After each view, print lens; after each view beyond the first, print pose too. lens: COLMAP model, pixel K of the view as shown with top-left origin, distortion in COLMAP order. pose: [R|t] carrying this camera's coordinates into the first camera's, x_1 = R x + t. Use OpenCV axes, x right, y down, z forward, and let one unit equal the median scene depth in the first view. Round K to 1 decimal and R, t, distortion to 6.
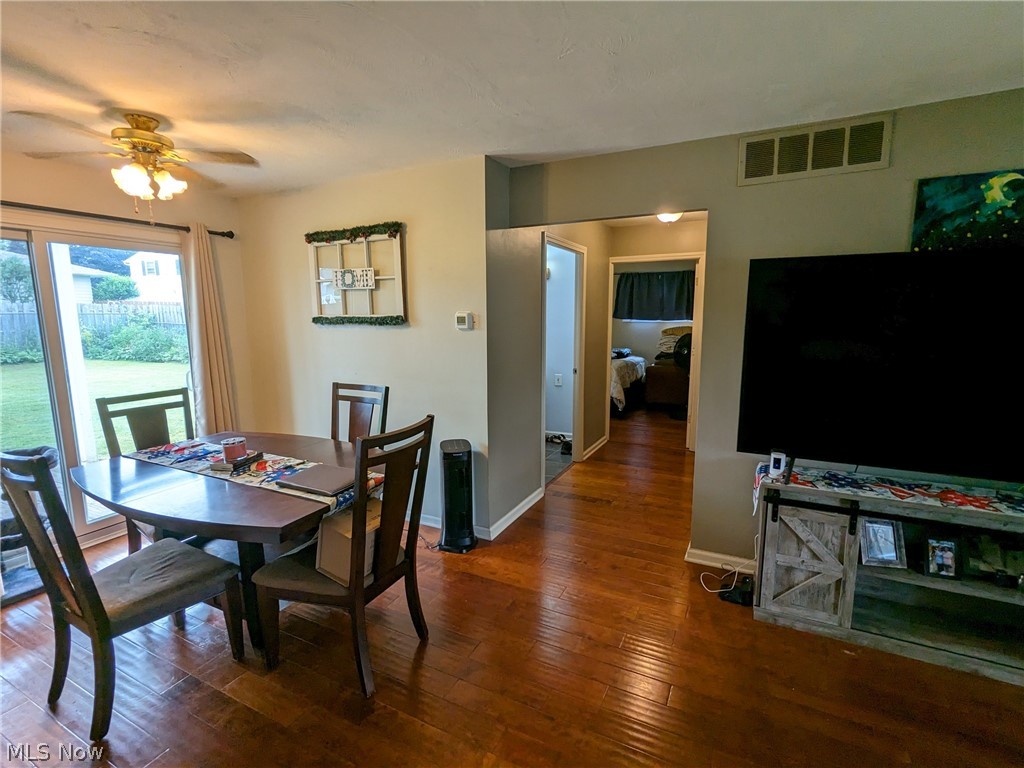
lens RADIAL K [[481.3, 0, 512.5], [0, 481.3, 385.6], [0, 0, 1]] dist [0.000549, 0.000173]
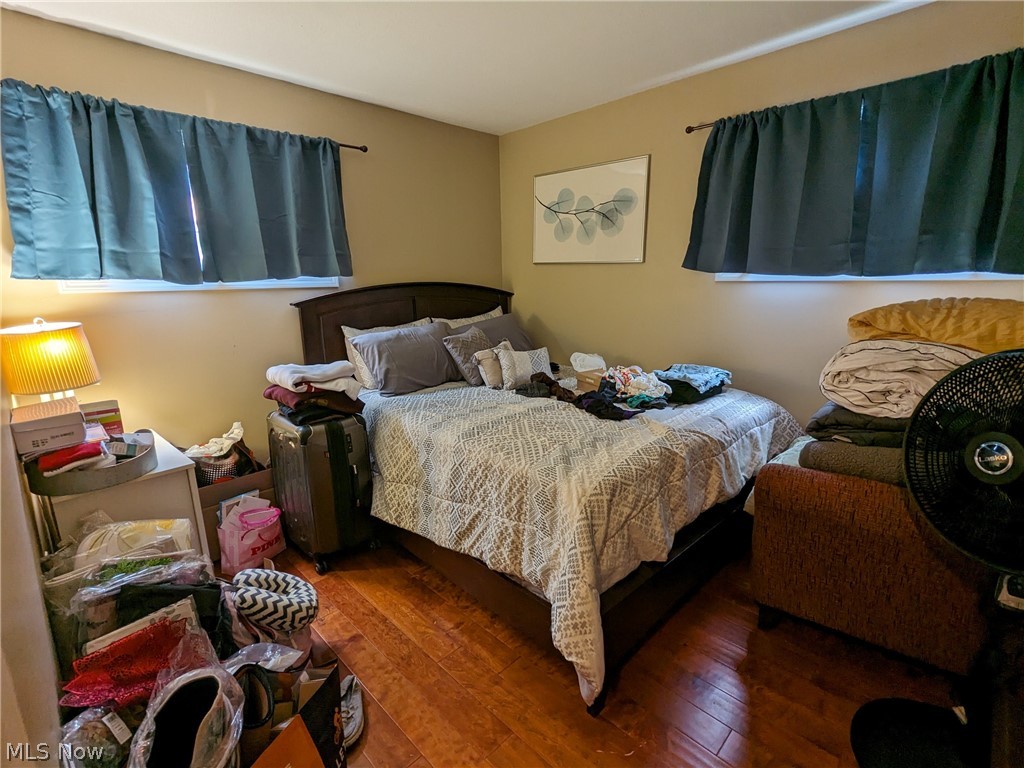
lens RADIAL K [[481.3, 0, 513.6], [0, 481.3, 383.4], [0, 0, 1]] dist [0.000549, 0.000173]
pose [[0.952426, 0.060273, -0.298750, 0.171040], [-0.037574, 0.995993, 0.081156, -0.072199], [0.302444, -0.066070, 0.950875, 0.549255]]
